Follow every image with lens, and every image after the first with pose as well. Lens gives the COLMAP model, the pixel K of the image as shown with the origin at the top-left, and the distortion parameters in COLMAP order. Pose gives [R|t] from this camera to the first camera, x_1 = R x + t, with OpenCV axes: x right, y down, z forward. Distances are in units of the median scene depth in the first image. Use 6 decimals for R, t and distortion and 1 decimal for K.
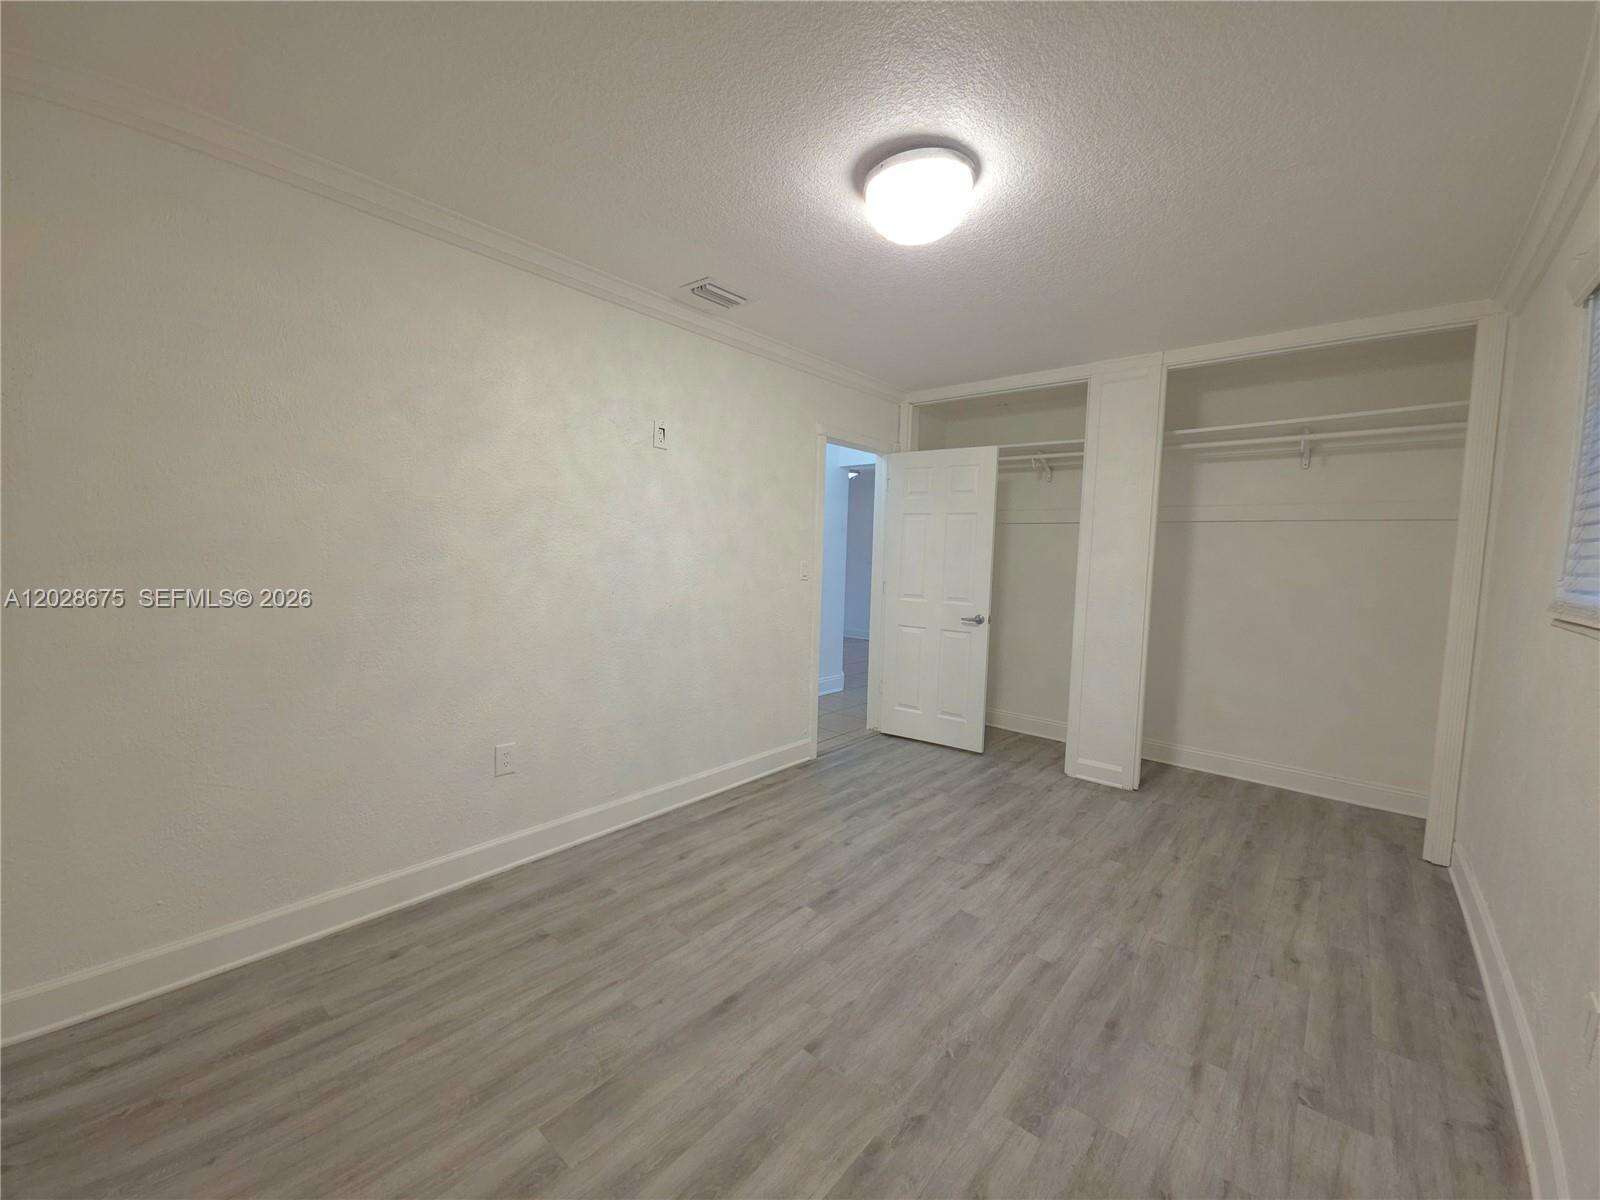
lens RADIAL K [[634.2, 0, 805.6], [0, 634.2, 602.7], [0, 0, 1]] dist [0.012948, -0.006065]
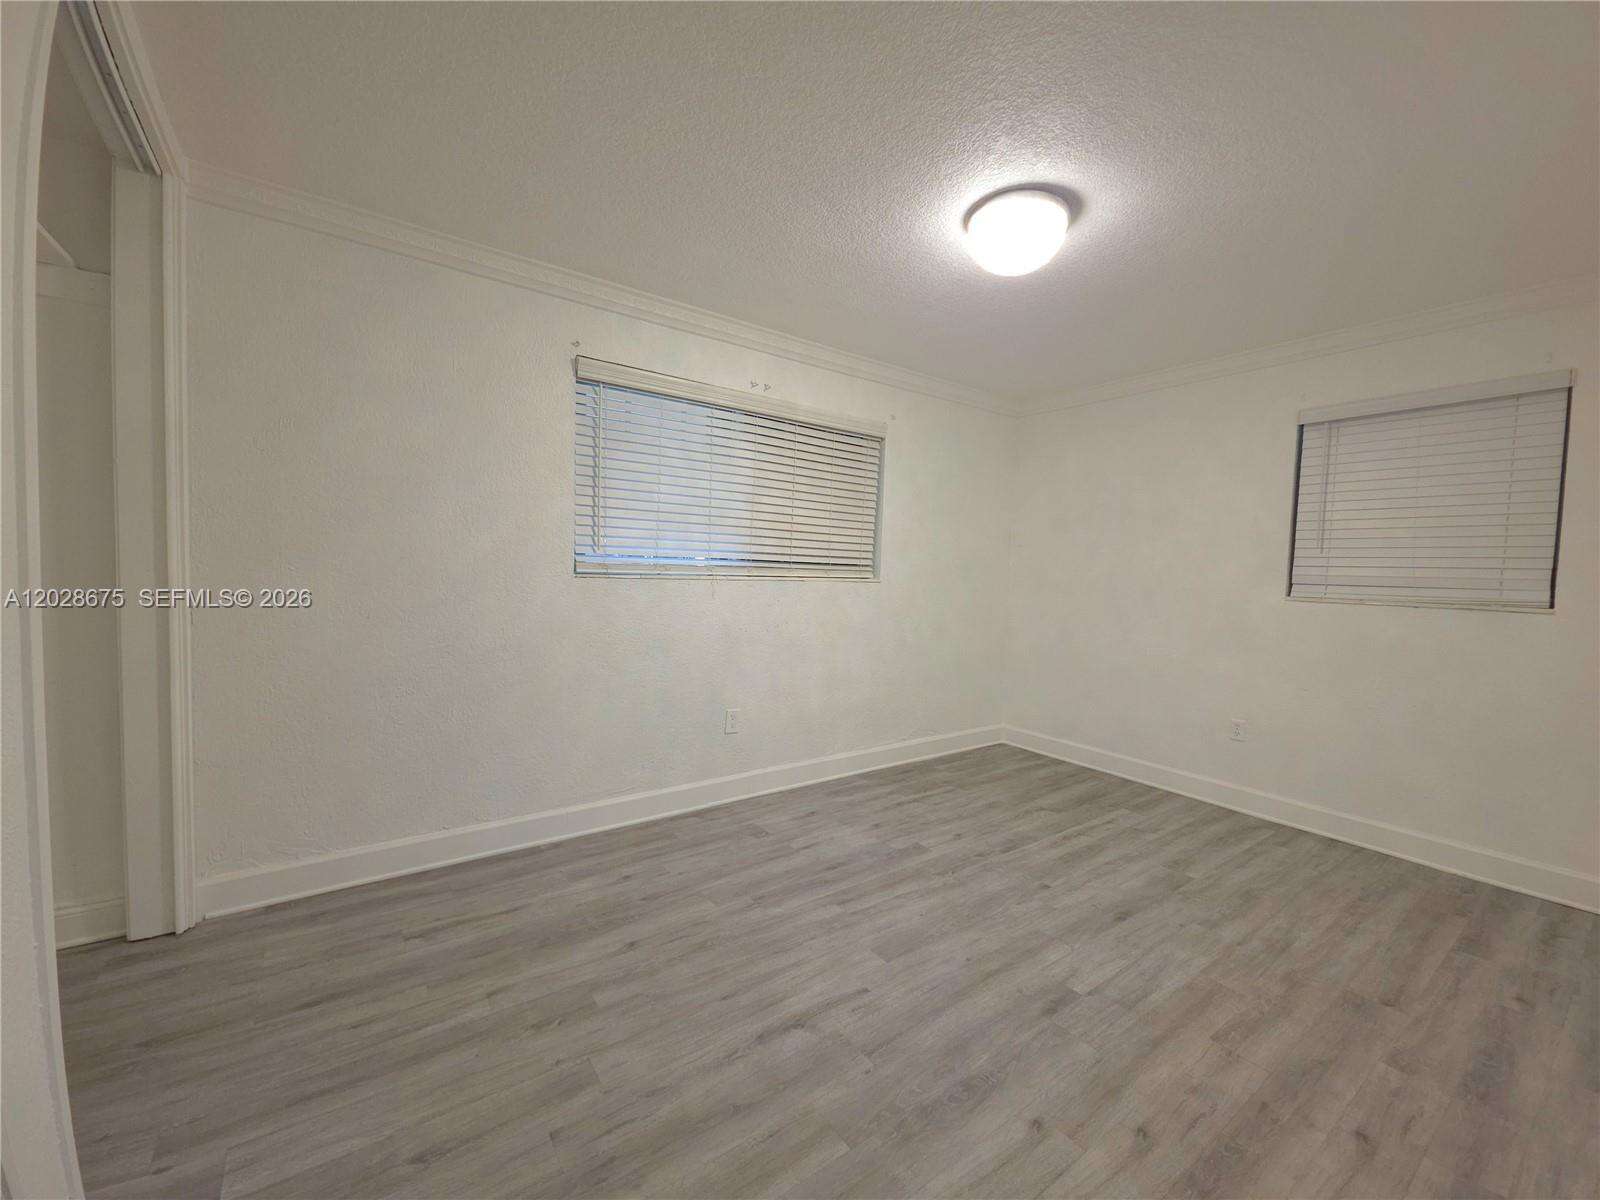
lens RADIAL K [[634.2, 0, 805.2], [0, 634.2, 595.9], [0, 0, 1]] dist [0.012948, -0.006065]
pose [[-0.970903, -0.069199, 0.229258, 0.175632], [-0.039655, 0.990581, 0.131059, -0.102602], [-0.236168, 0.118154, -0.964502, 1.664969]]
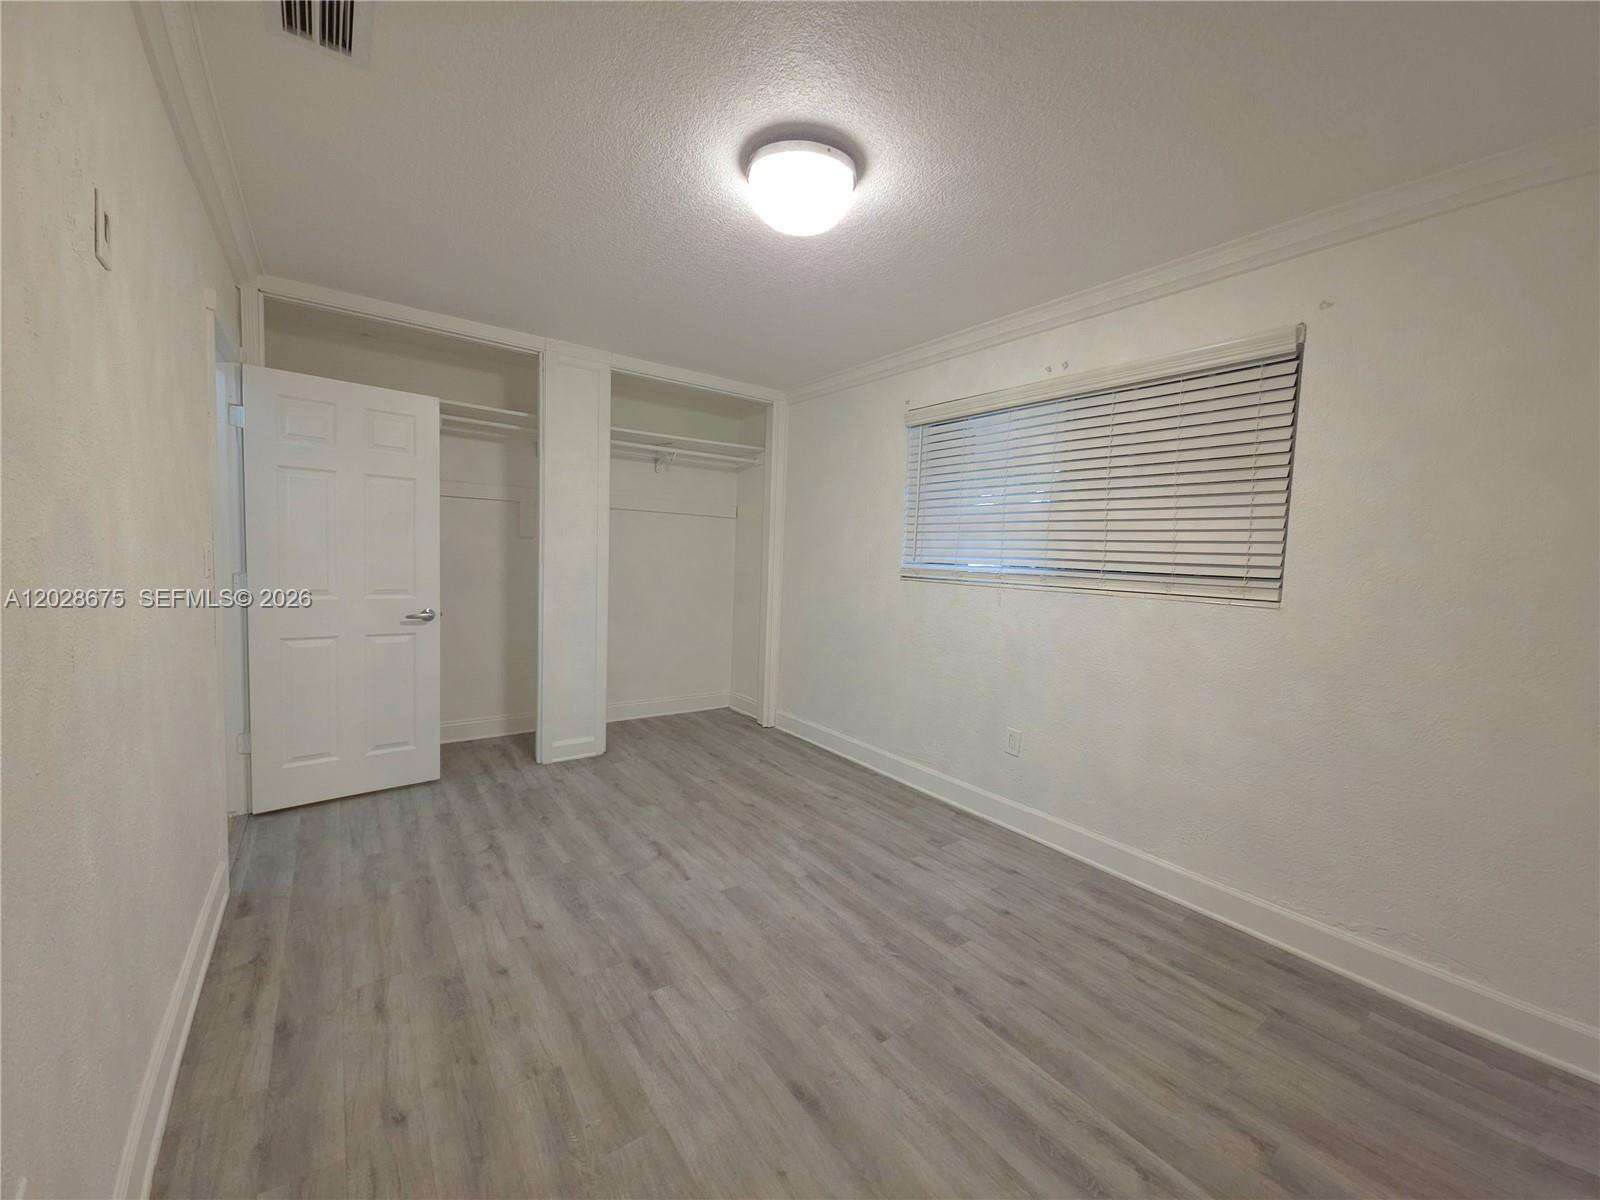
lens RADIAL K [[634.2, 0, 806.8], [0, 634.2, 594.0], [0, 0, 1]] dist [0.012948, -0.006065]
pose [[0.227210, -0.081046, 0.970467, -0.630954], [0.048548, 0.996235, 0.071832, -0.055995], [-0.972635, 0.030793, 0.230289, 0.571677]]
